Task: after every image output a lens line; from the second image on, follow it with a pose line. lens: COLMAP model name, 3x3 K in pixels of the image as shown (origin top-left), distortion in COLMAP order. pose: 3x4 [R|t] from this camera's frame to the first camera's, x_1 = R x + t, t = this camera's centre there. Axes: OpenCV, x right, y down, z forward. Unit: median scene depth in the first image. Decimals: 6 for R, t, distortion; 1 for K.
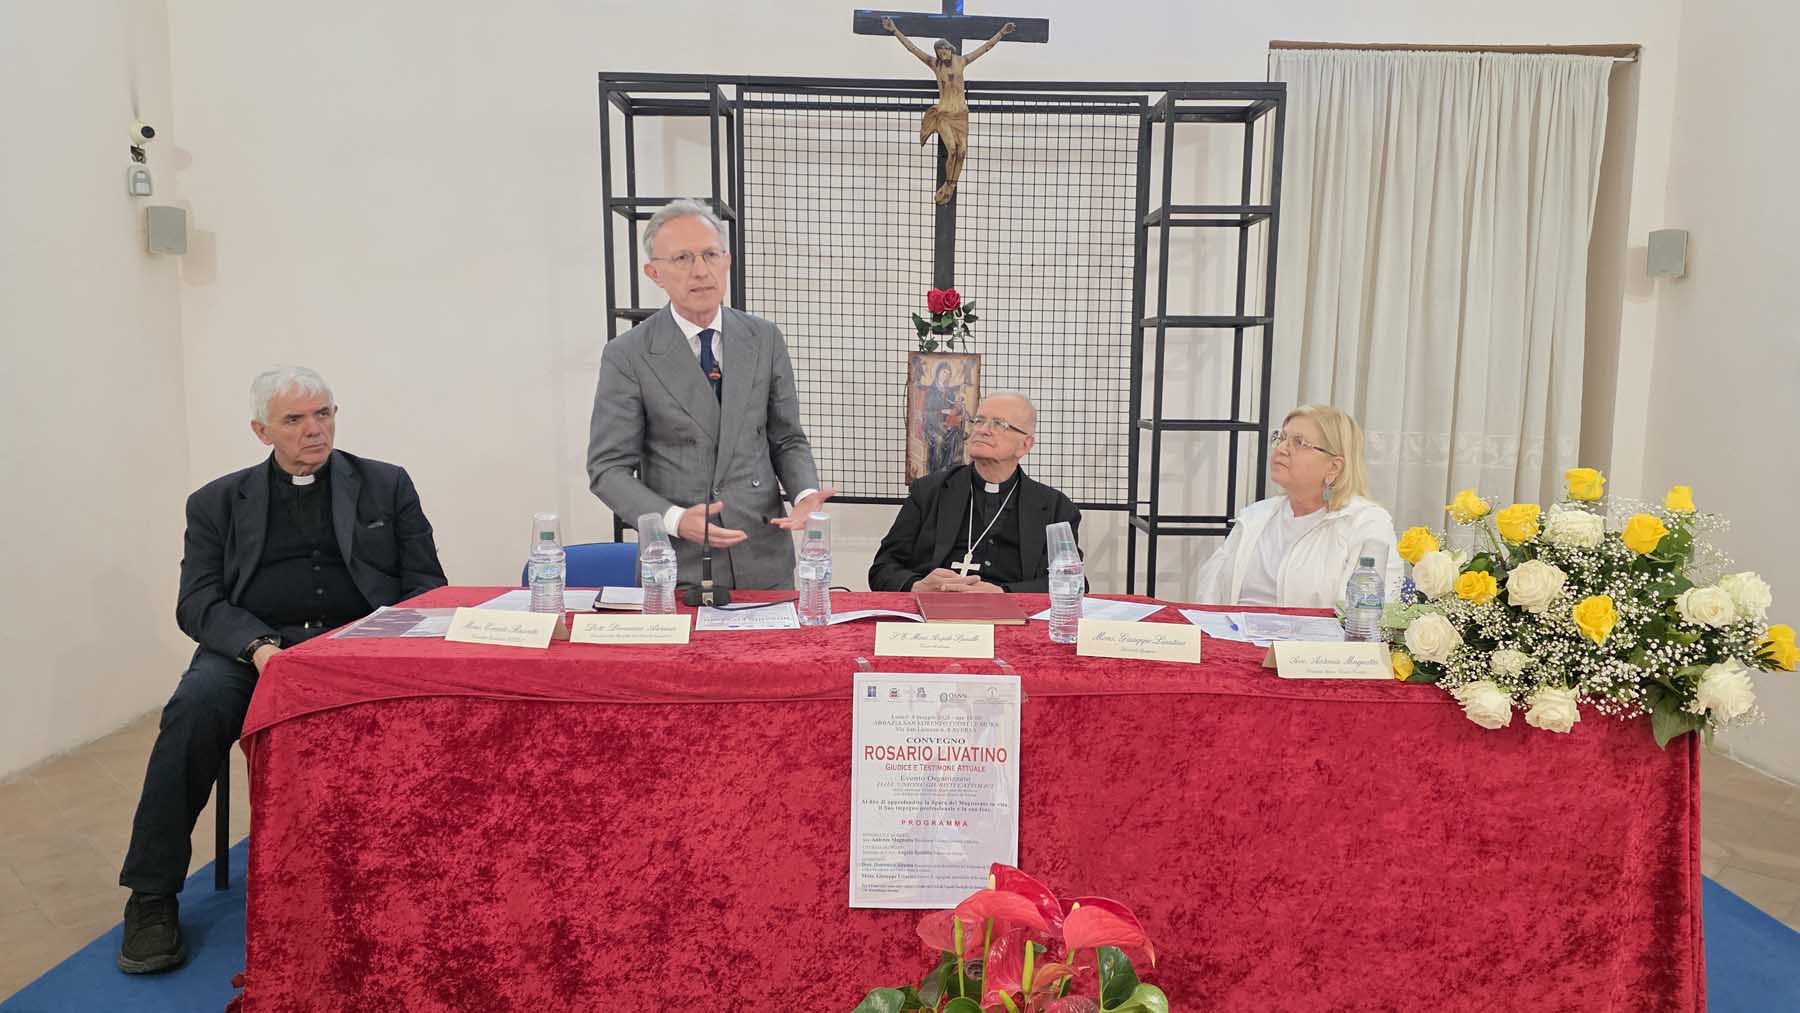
lens RADIAL K [[1115.7, 0, 910.3], [0, 1115.7, 516.5], [0, 0, 1]] dist [0.075420, -0.057806]
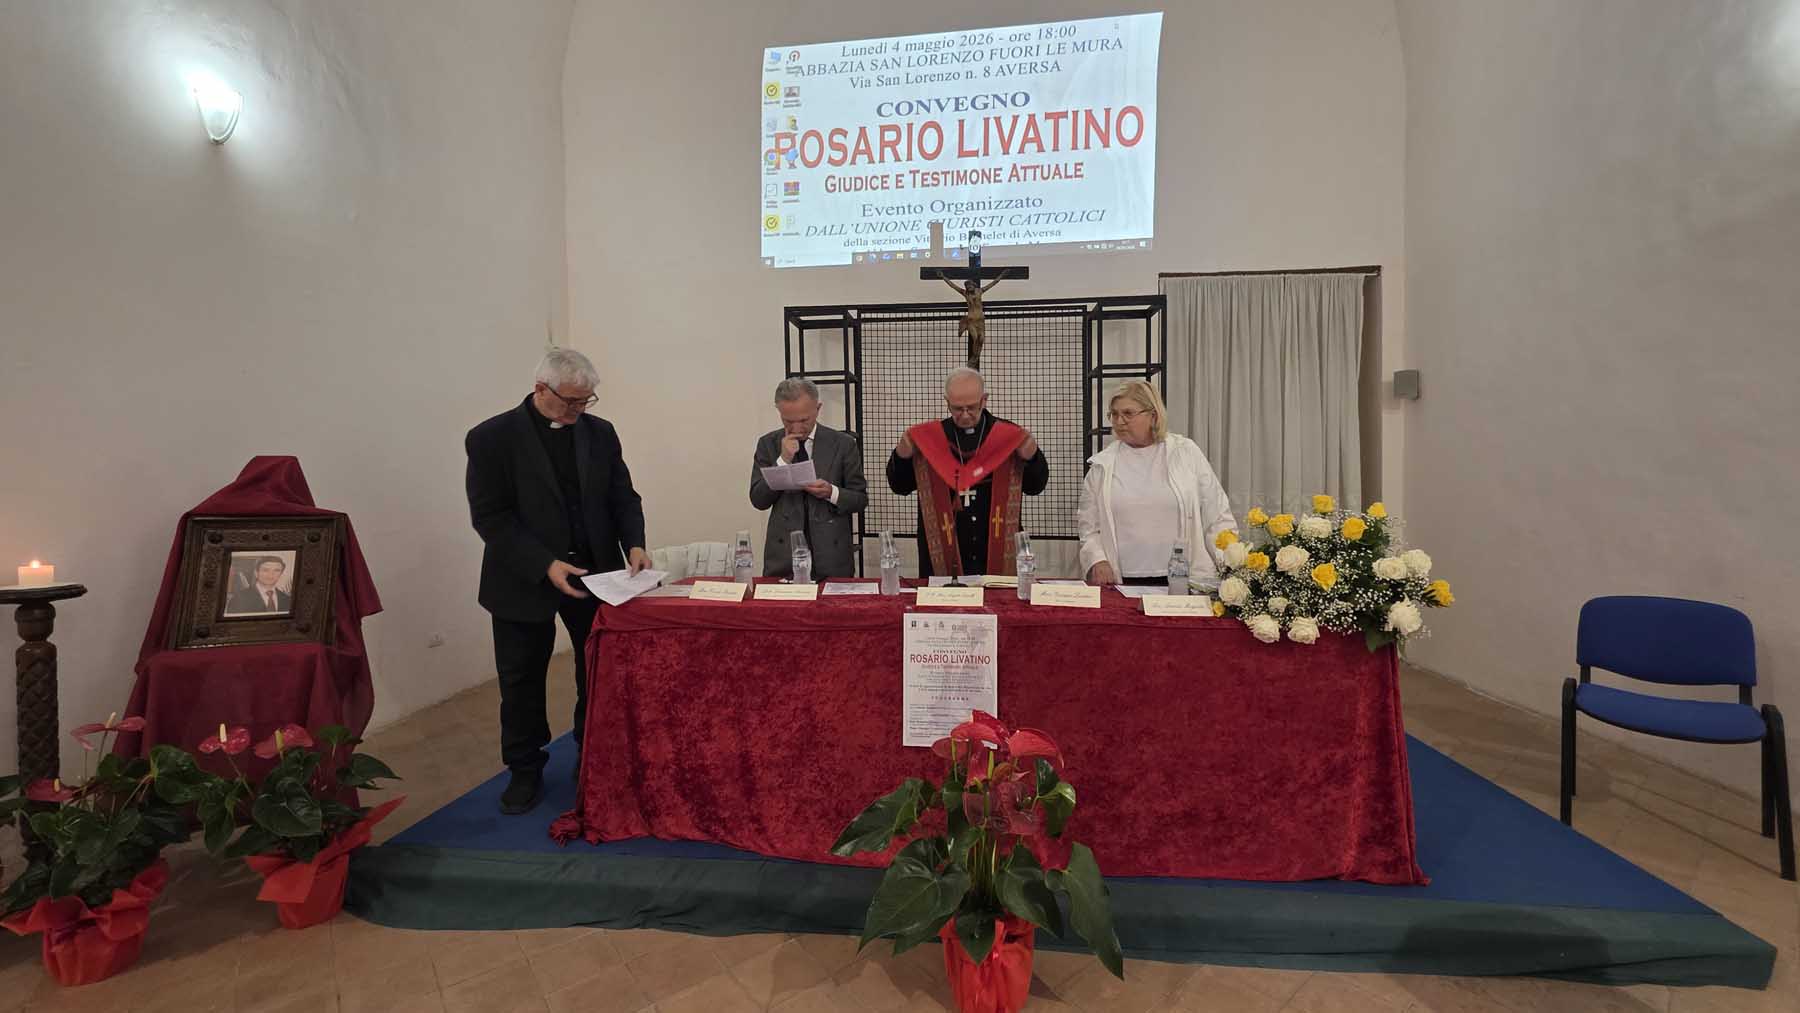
lens RADIAL K [[668.8, 0, 914.8], [0, 668.8, 501.9], [0, 0, 1]] dist [0.015470, -0.000204]
pose [[0.995694, -0.018562, -0.090823, 0.066808], [0.010209, 0.995745, -0.091584, 0.058628], [0.092136, 0.090263, 0.991647, -0.083041]]
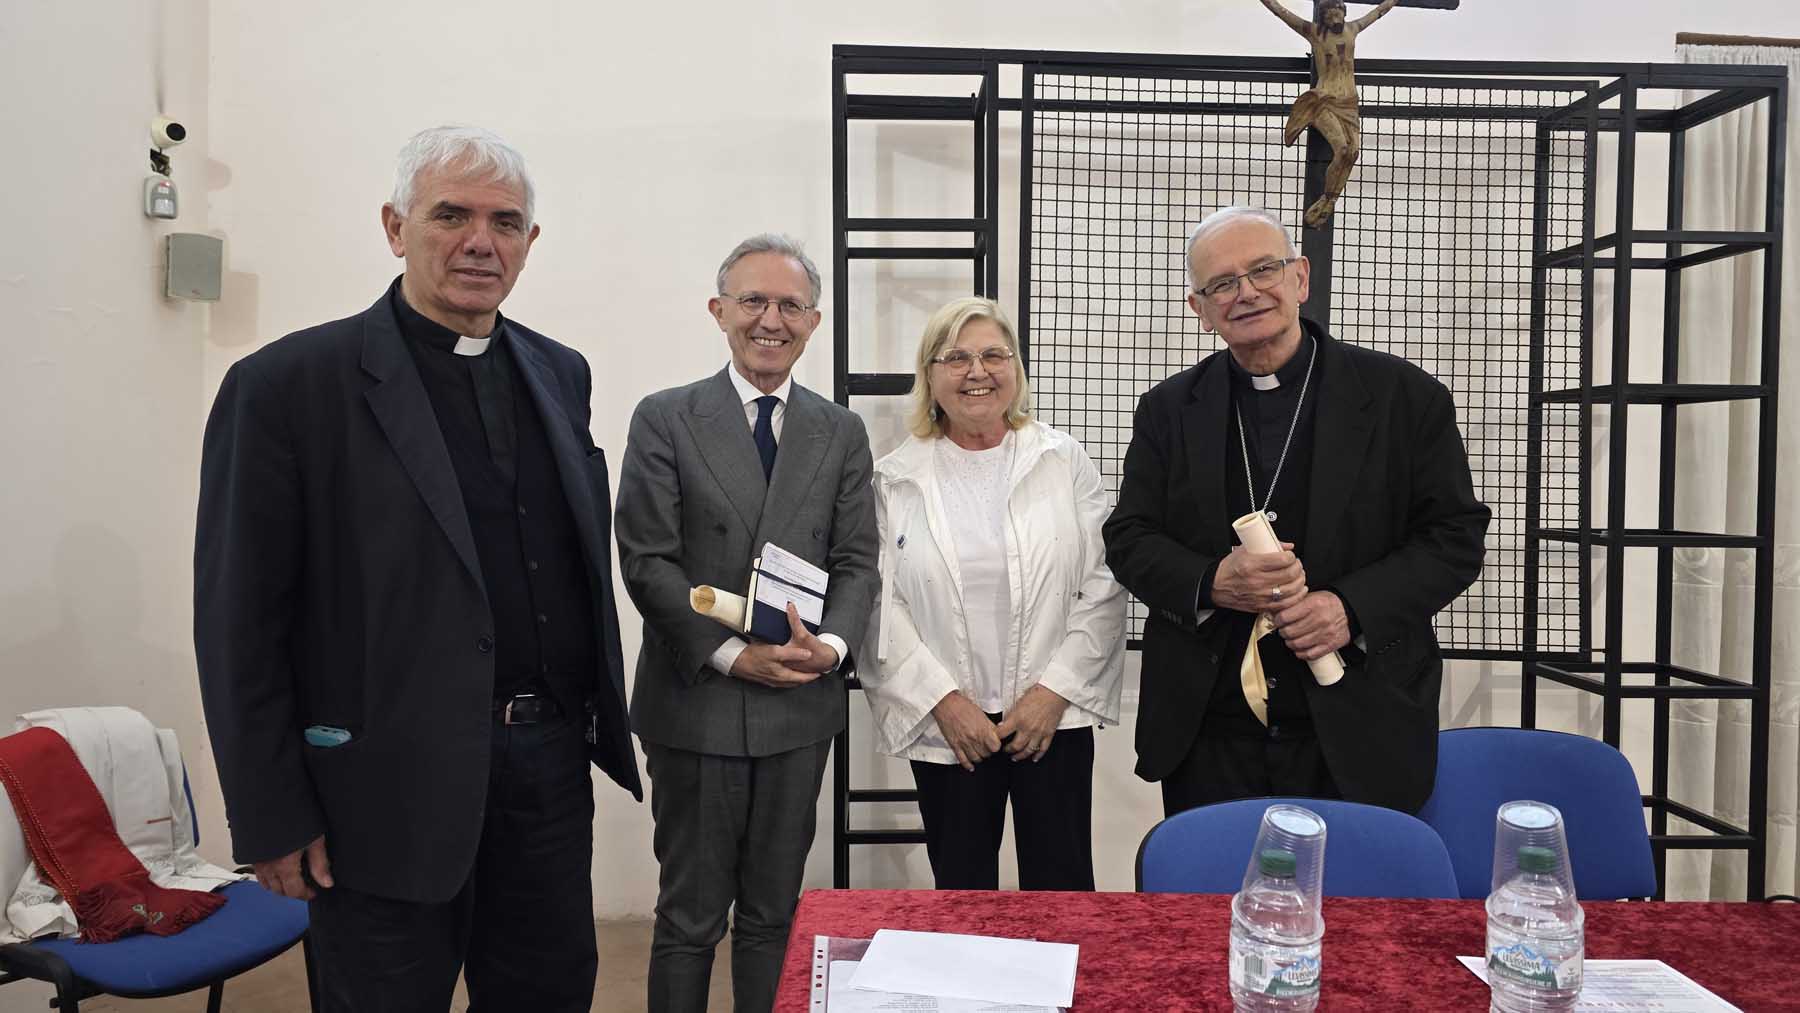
lens RADIAL K [[1115.7, 0, 910.3], [0, 1115.7, 516.5], [0, 0, 1]] dist [0.075420, -0.057806]
pose [[0.999451, 0.000619, 0.033131, -0.524778], [0.002159, 0.996483, -0.083763, -0.079069], [-0.033066, 0.083789, 0.995935, 0.663735]]
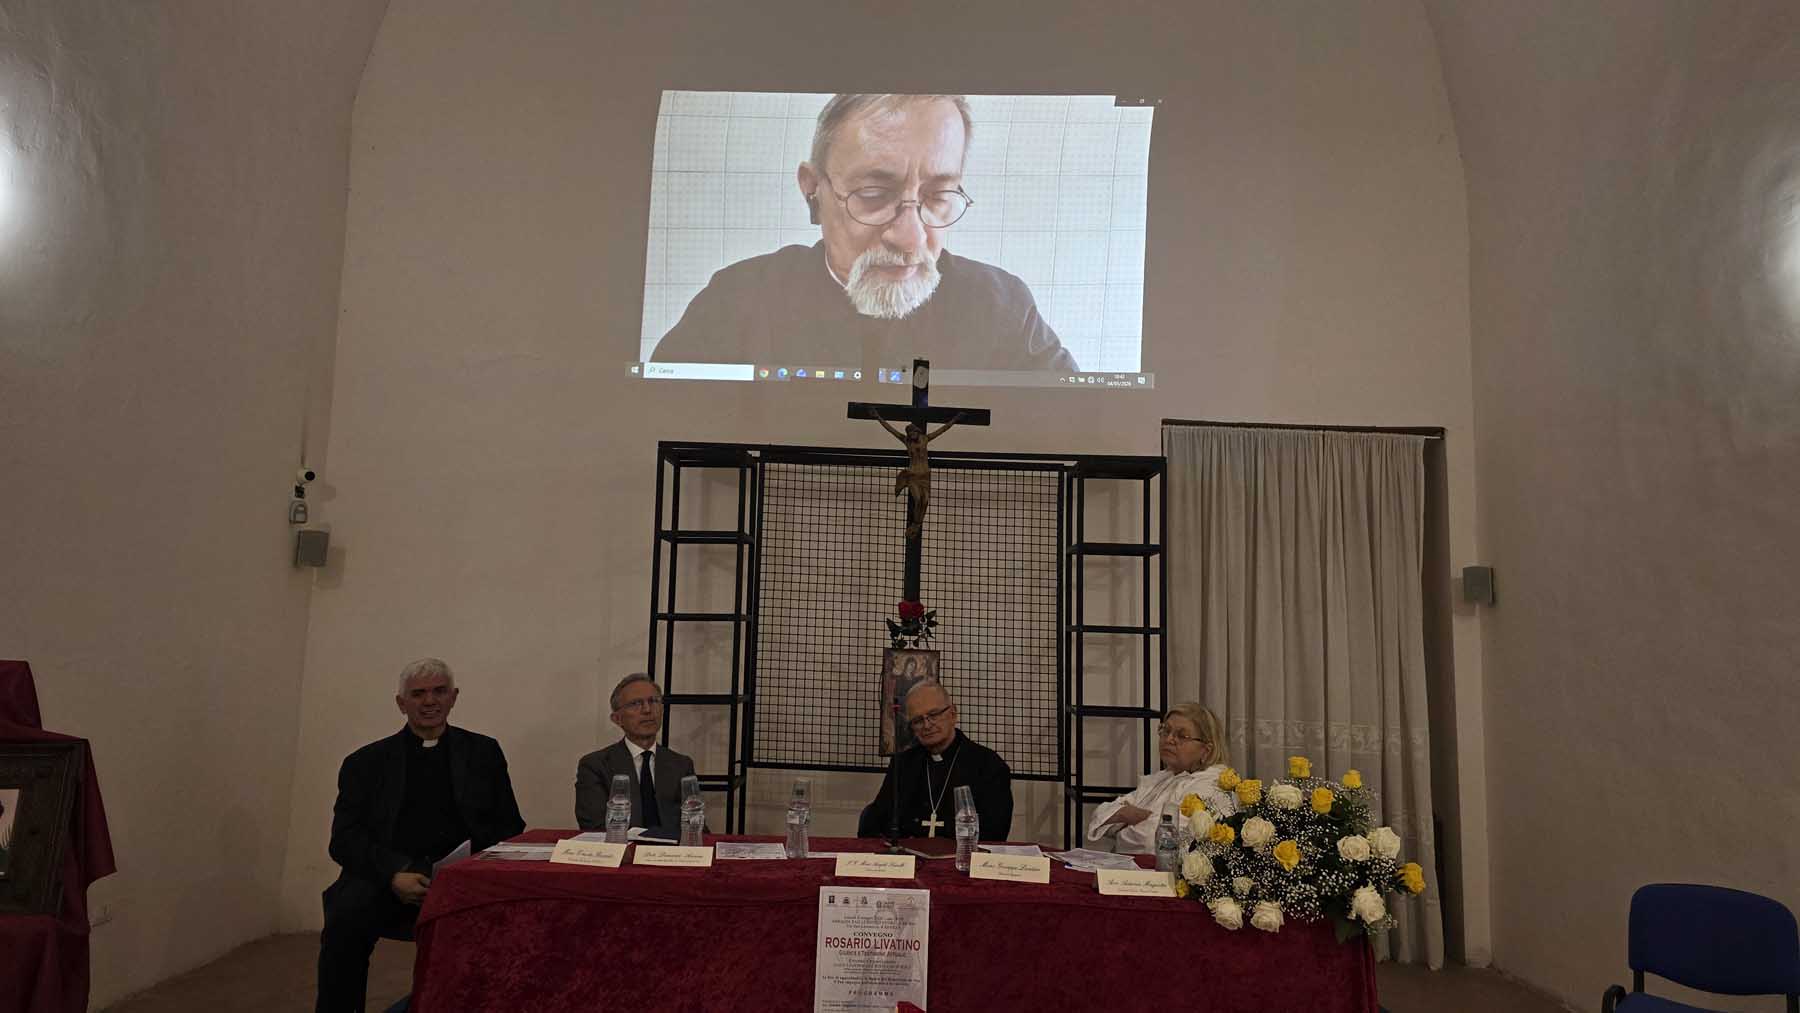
lens RADIAL K [[1115.7, 0, 910.3], [0, 1115.7, 516.5], [0, 0, 1]] dist [0.075420, -0.057806]
pose [[0.999870, 0.015707, -0.003775, 0.068223], [-0.016155, 0.972210, -0.233552, 0.006492], [0.000002, 0.233583, 0.972337, -0.593325]]
